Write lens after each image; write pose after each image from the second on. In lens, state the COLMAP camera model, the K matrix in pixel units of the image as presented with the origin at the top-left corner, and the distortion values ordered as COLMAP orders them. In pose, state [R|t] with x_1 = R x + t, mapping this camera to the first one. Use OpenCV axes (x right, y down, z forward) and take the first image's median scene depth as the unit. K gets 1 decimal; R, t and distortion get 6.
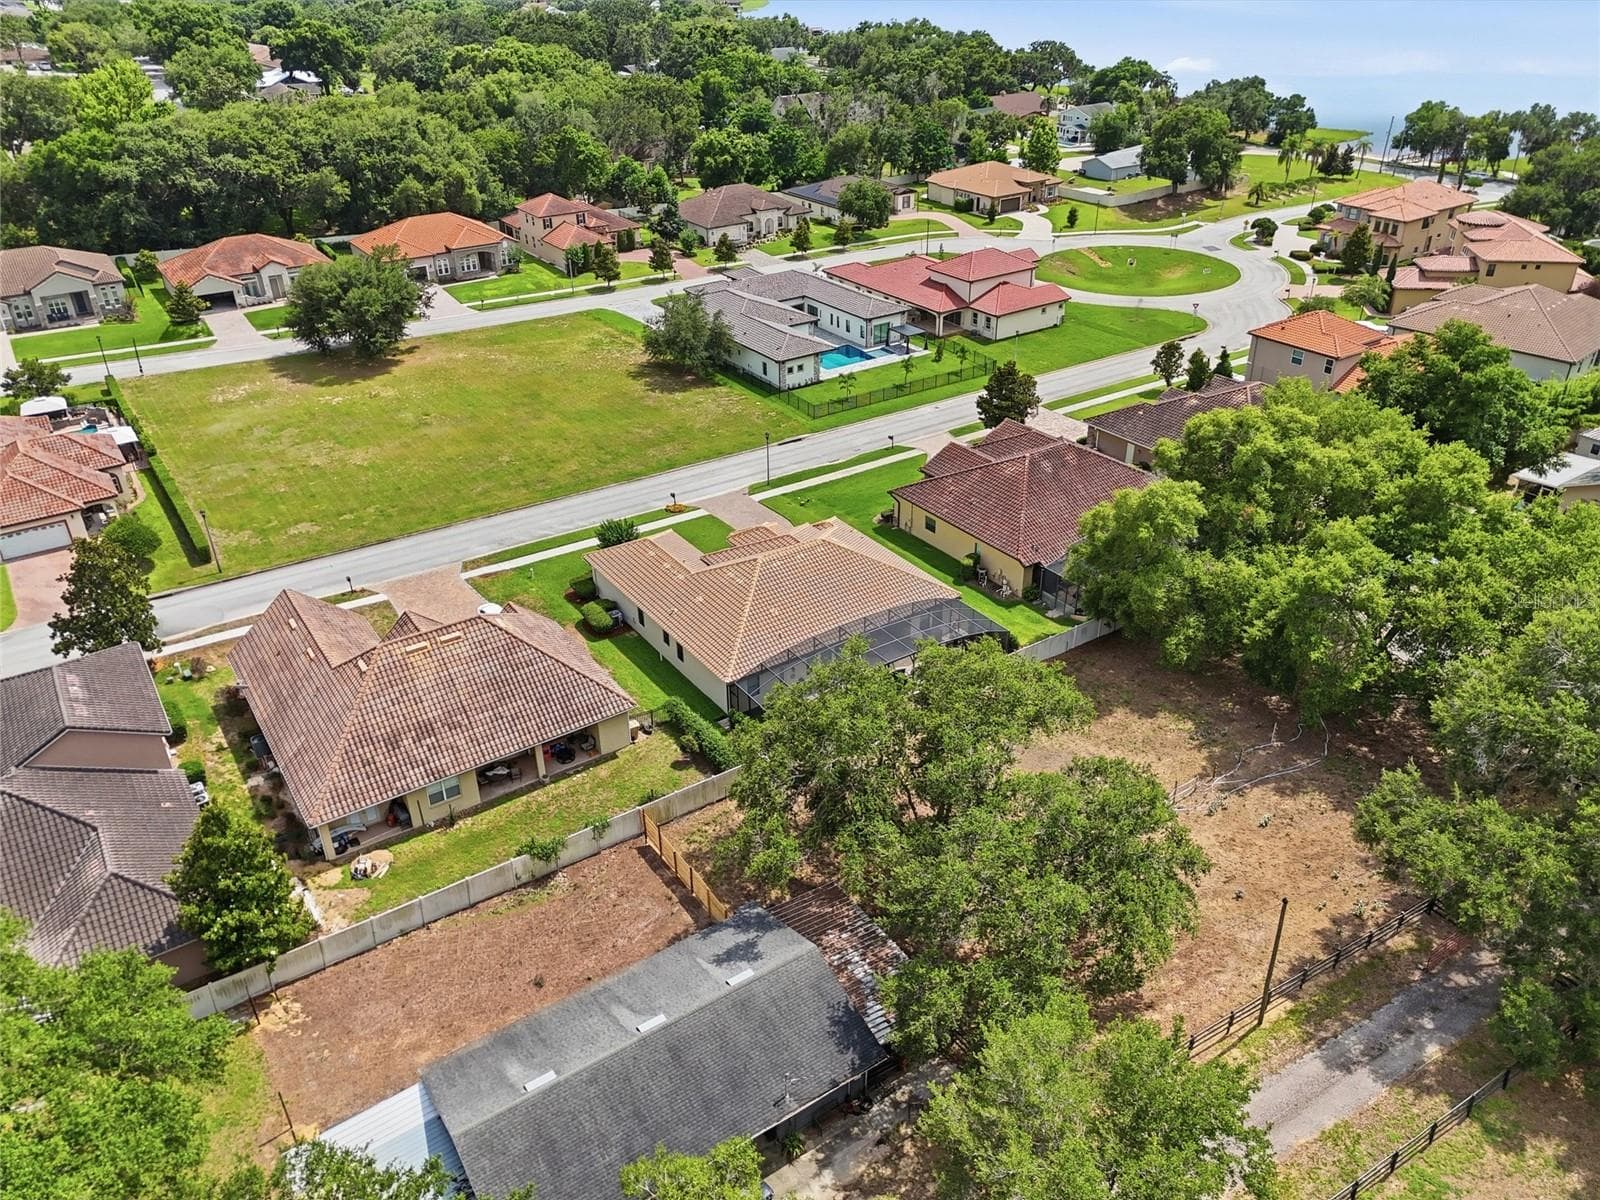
lens RADIAL K [[1194.9, 0, 800.0], [0, 1194.9, 600.0], [0, 0, 1]] dist [0.059397, -0.056549]
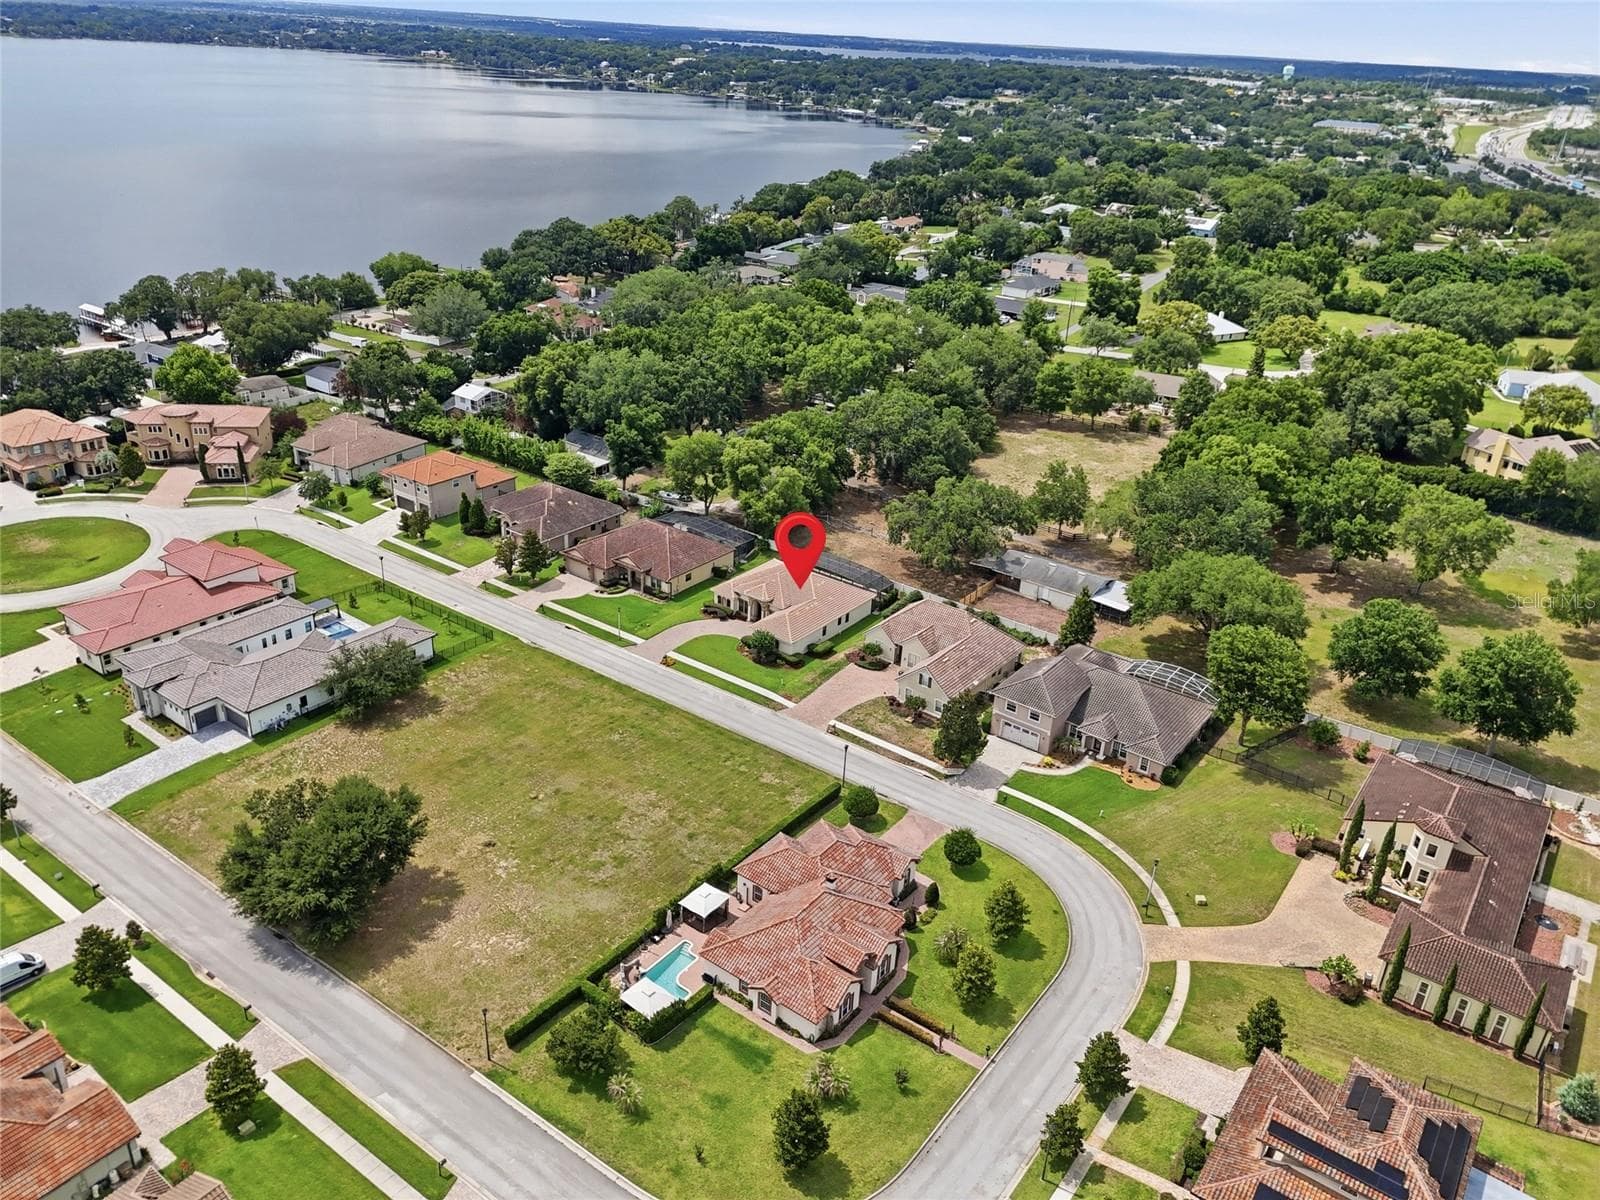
lens RADIAL K [[1194.9, 0, 800.0], [0, 1194.9, 600.0], [0, 0, 1]] dist [0.059397, -0.056549]
pose [[-0.338753, -0.404500, 0.849486, -1.172988], [0.423908, 0.740421, 0.521611, -0.708133], [-0.839969, 0.536802, -0.079349, 0.765664]]
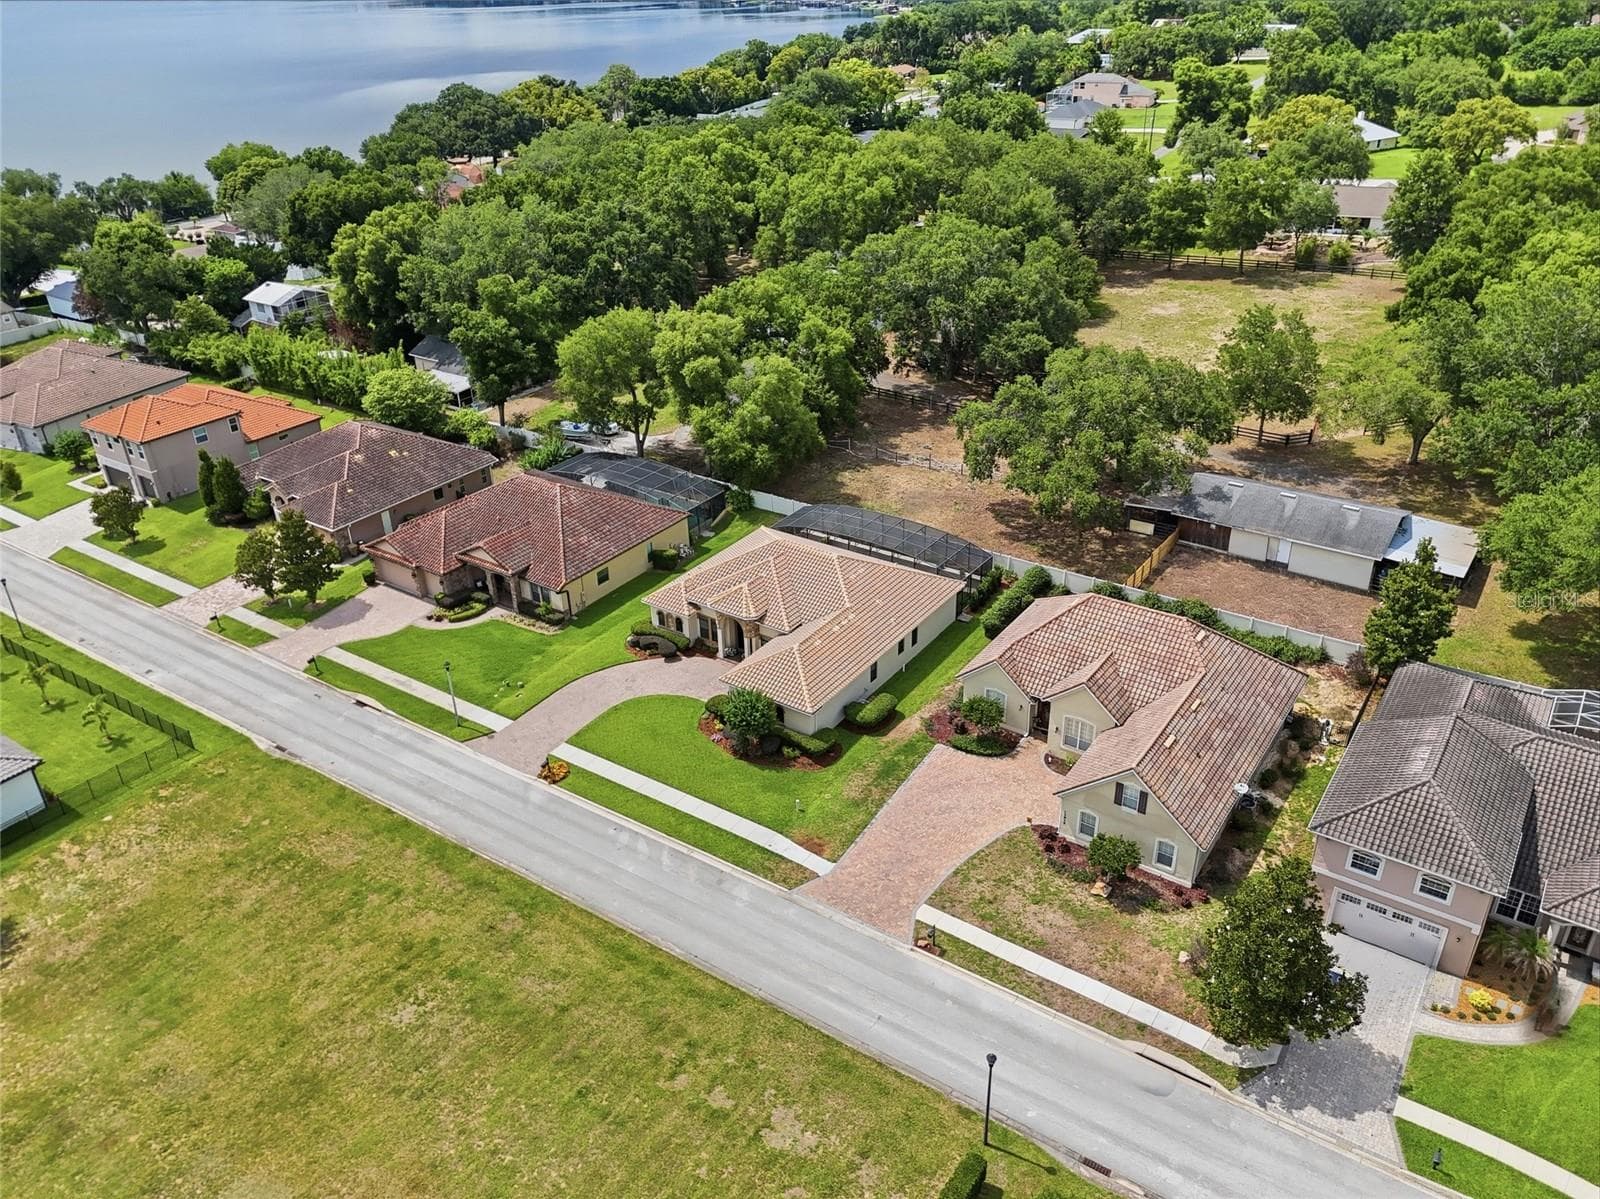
lens RADIAL K [[1194.9, 0, 800.0], [0, 1194.9, 599.5], [0, 0, 1]] dist [0.059397, -0.056549]
pose [[-0.370631, -0.420498, 0.828139, -0.588785], [0.483509, 0.673938, 0.558593, -0.395561], [-0.793002, 0.607445, -0.046468, 0.695841]]
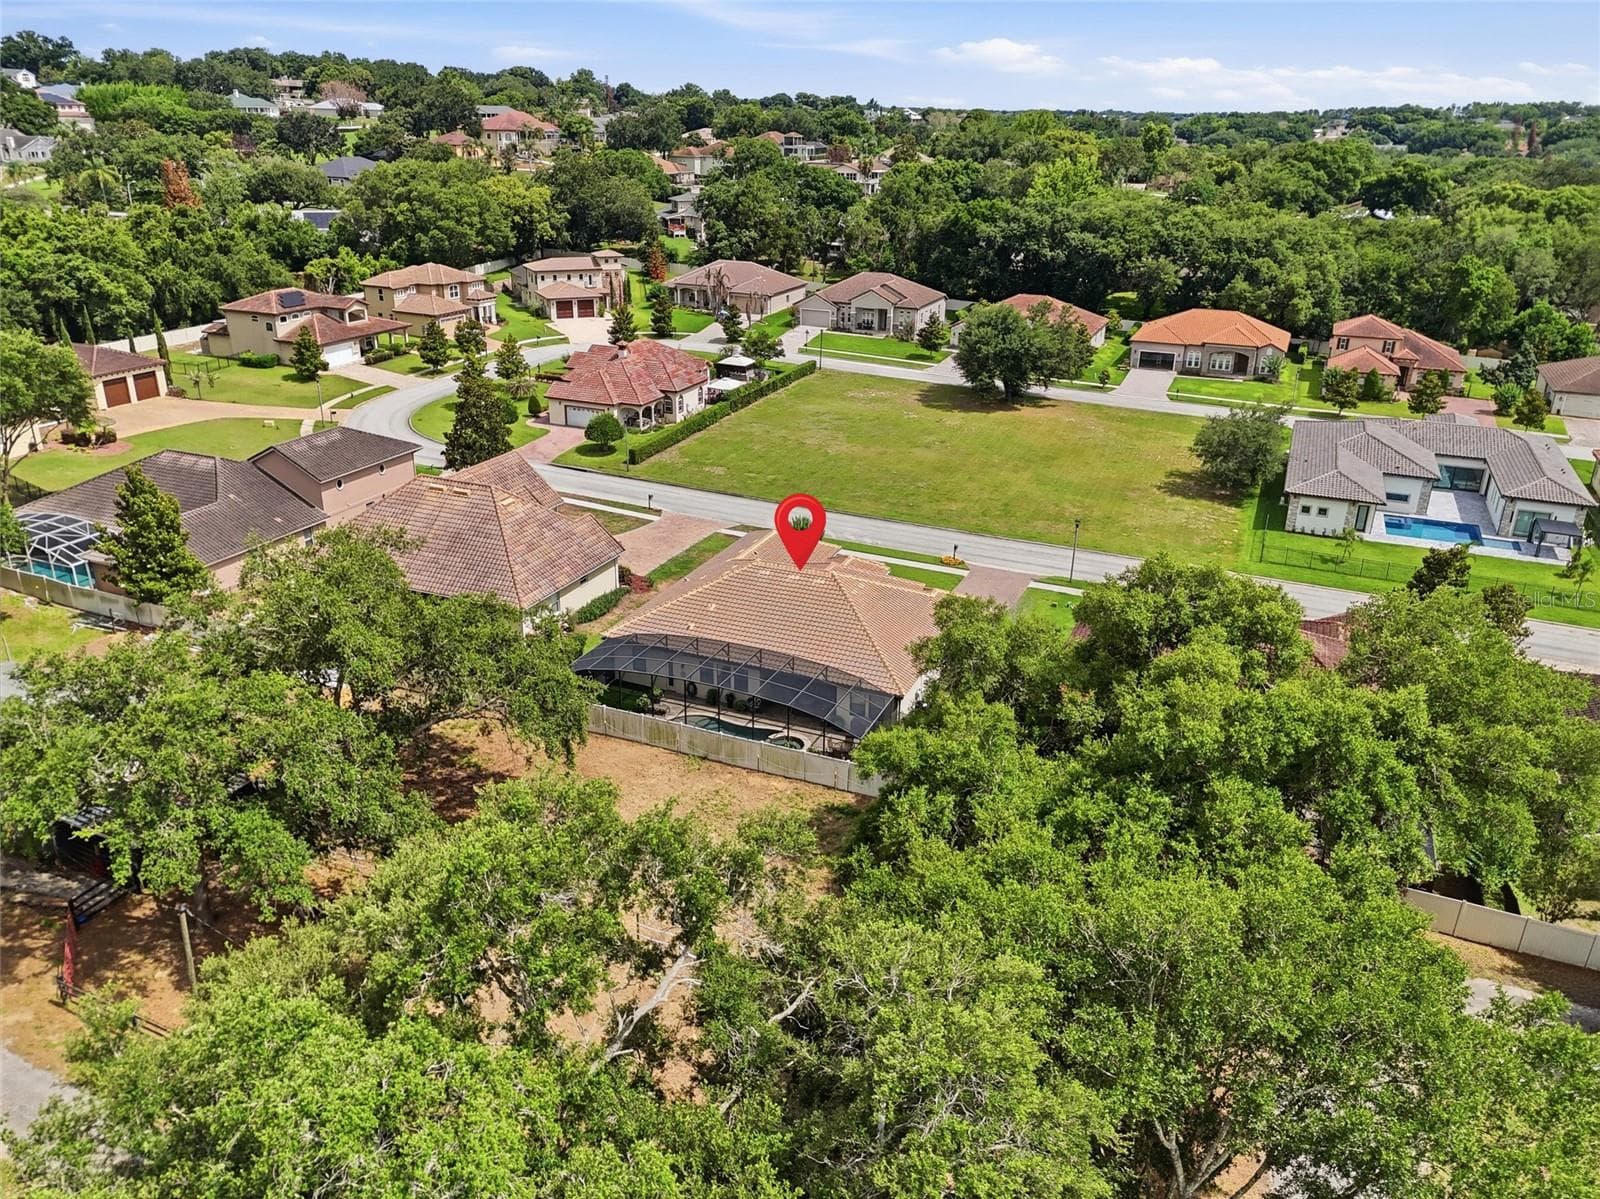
lens RADIAL K [[1194.9, 0, 800.0], [0, 1194.9, 599.5], [0, 0, 1]] dist [0.059397, -0.056549]
pose [[0.540174, 0.334130, -0.772379, 0.455577], [-0.432146, 0.897683, 0.086109, -0.064772], [0.722123, 0.287266, 0.629298, 0.283258]]
